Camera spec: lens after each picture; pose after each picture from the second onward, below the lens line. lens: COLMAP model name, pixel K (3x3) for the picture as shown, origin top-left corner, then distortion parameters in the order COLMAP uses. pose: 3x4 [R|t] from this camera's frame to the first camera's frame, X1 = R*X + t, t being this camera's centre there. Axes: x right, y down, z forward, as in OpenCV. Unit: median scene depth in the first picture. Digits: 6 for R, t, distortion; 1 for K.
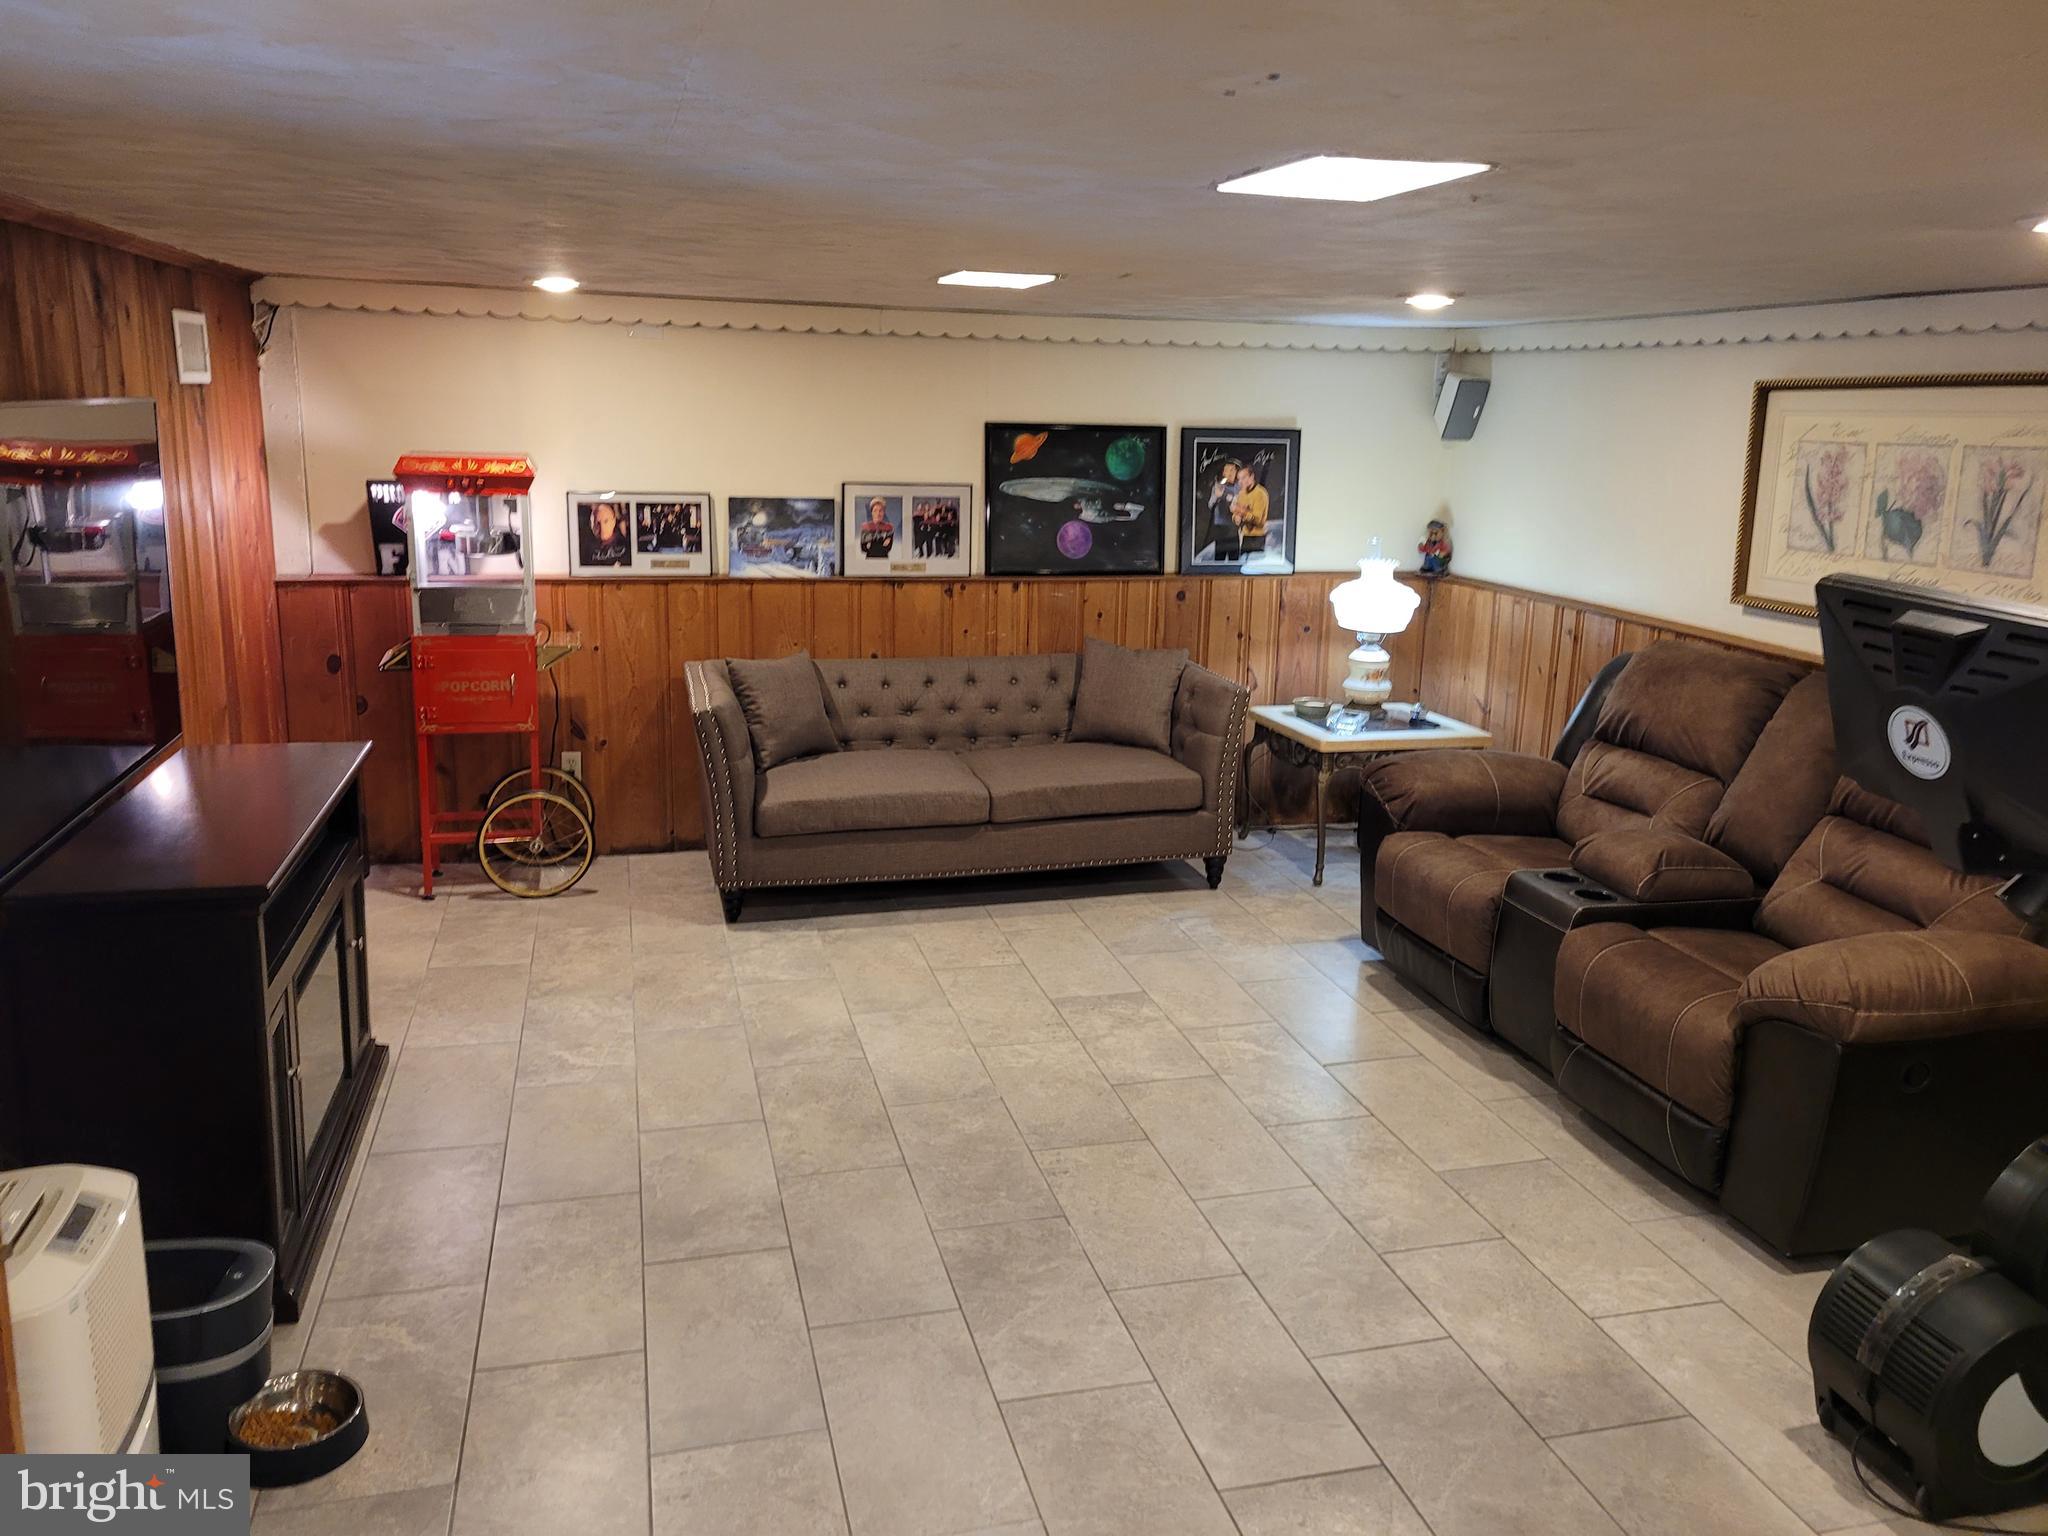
lens RADIAL K [[1533.7, 0, 1024.3], [0, 1533.7, 759.3], [0, 0, 1]] dist [0.068183, -0.044307]
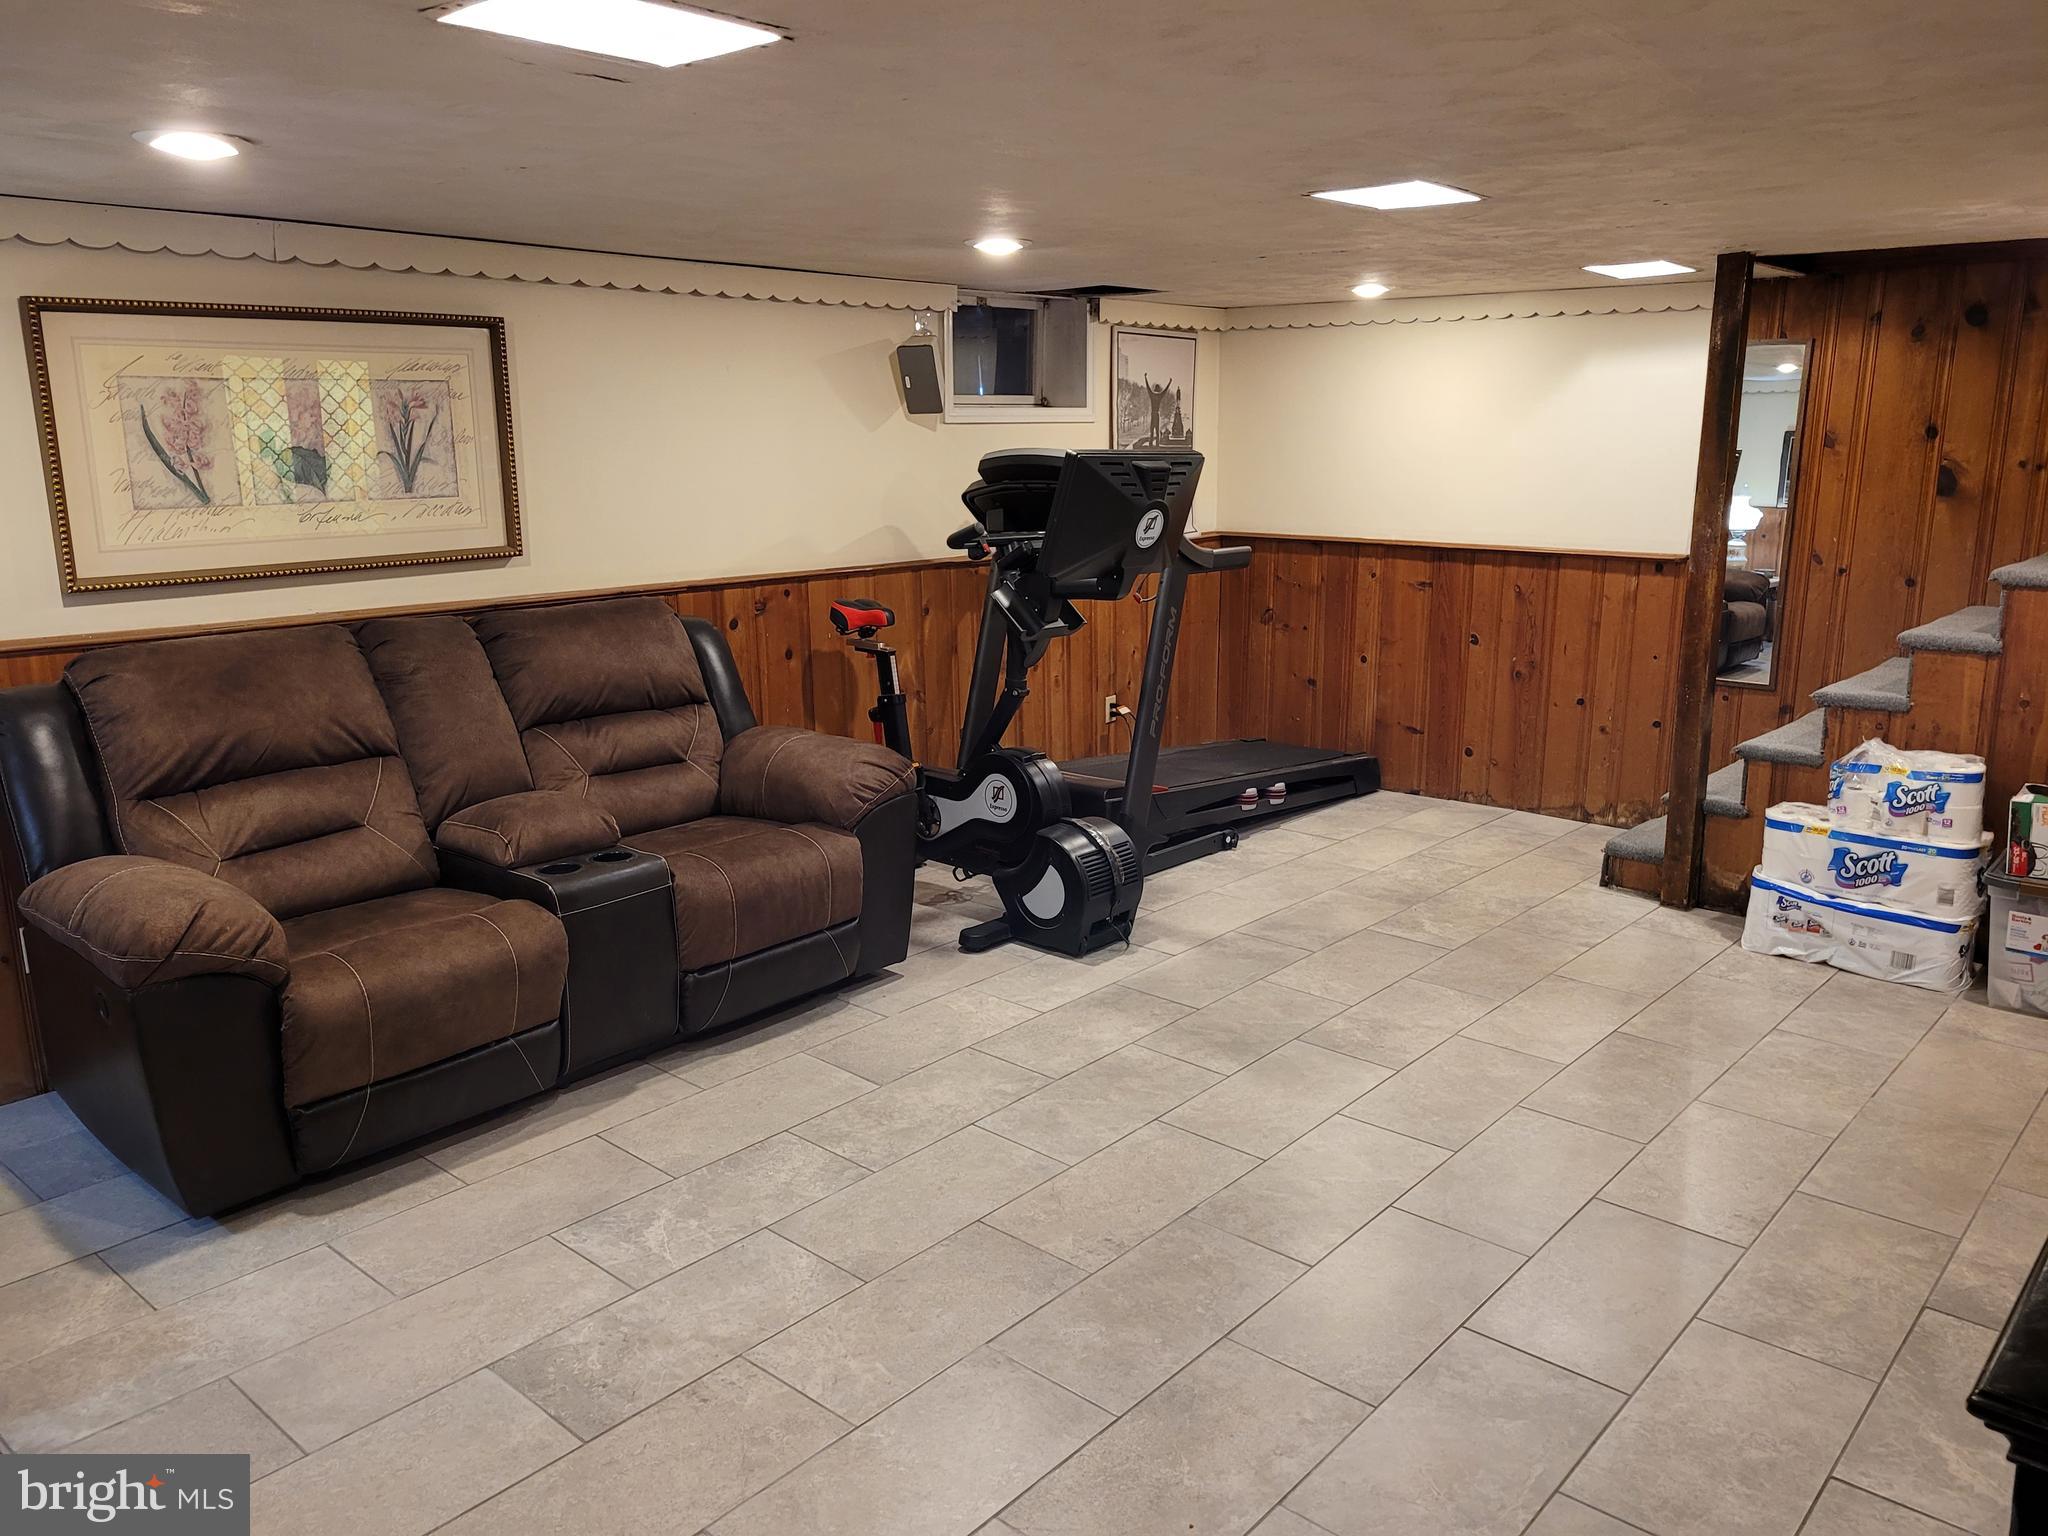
lens RADIAL K [[1533.7, 0, 1038.4], [0, 1533.7, 757.2], [0, 0, 1]] dist [0.068183, -0.044307]
pose [[-0.562108, -0.202195, 0.801968, -0.429795], [0.177619, 0.917519, 0.355823, -0.211532], [-0.807766, 0.342455, -0.479831, 0.998361]]
